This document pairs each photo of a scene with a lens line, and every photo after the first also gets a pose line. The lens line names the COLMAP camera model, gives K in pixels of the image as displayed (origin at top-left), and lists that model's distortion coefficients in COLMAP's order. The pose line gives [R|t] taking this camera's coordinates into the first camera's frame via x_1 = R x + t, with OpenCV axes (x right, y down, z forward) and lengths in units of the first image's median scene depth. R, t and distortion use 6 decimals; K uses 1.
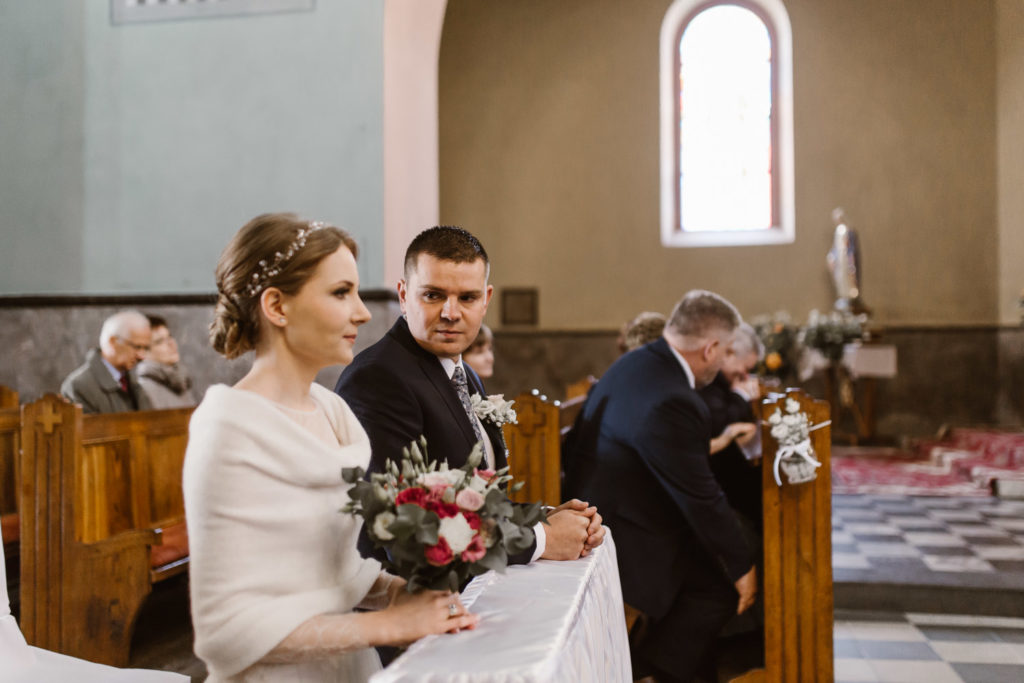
lens RADIAL K [[1050.4, 0, 512.0], [0, 1050.4, 341.5], [0, 0, 1]] dist [0.002860, 0.017423]
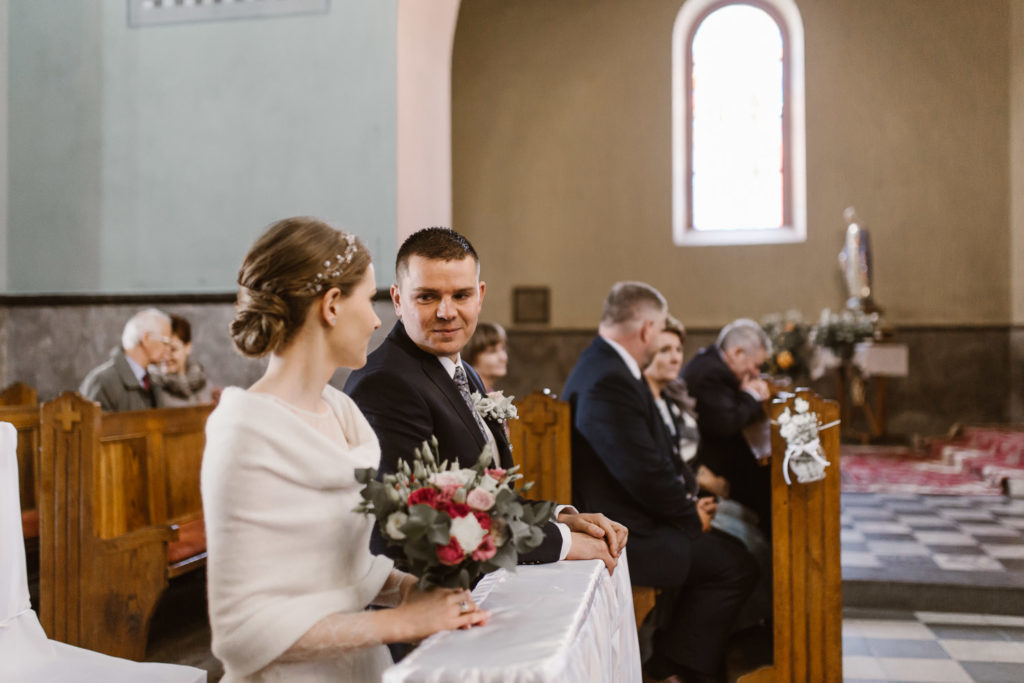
lens RADIAL K [[1044.2, 0, 512.0], [0, 1044.2, 341.5], [0, 0, 1]] dist [0.007120, 0.014100]
pose [[0.999925, 0.001745, -0.012108, 0.000960], [-0.001718, 0.999996, 0.002255, -0.001806], [0.012112, -0.002234, 0.999924, -0.004855]]
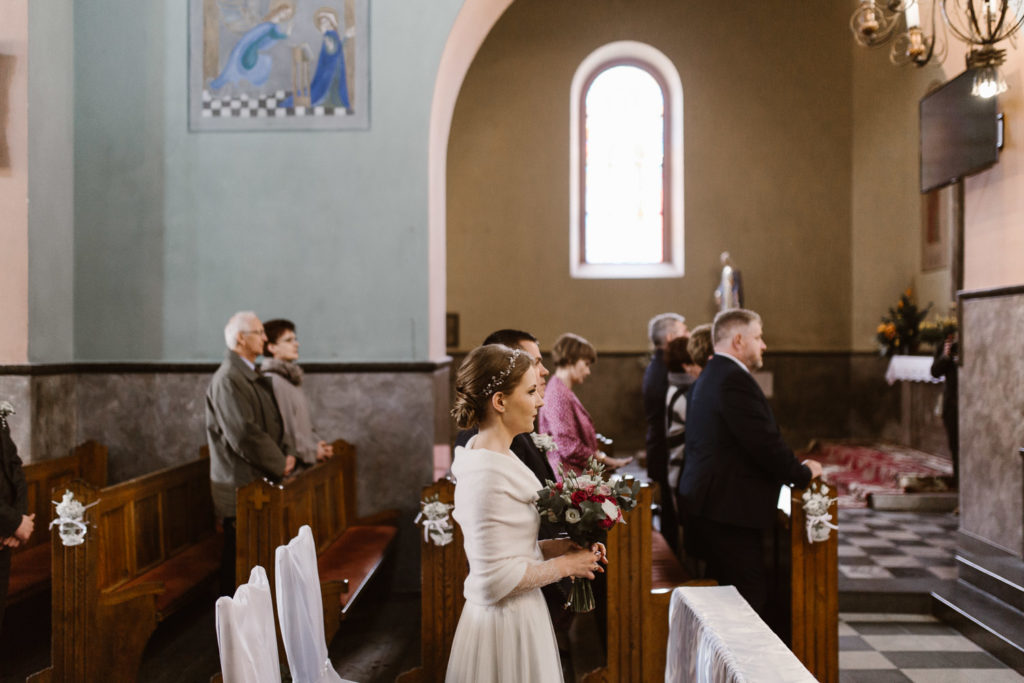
lens RADIAL K [[1024.2, 0, 512.0], [0, 1024.2, 341.5], [0, 0, 1]] dist [-0.002900, 0.027423]
pose [[0.988552, 0.005200, 0.150793, -0.322724], [-0.007360, 0.999878, 0.013767, -0.141518], [-0.150703, -0.014720, 0.988469, -0.303922]]
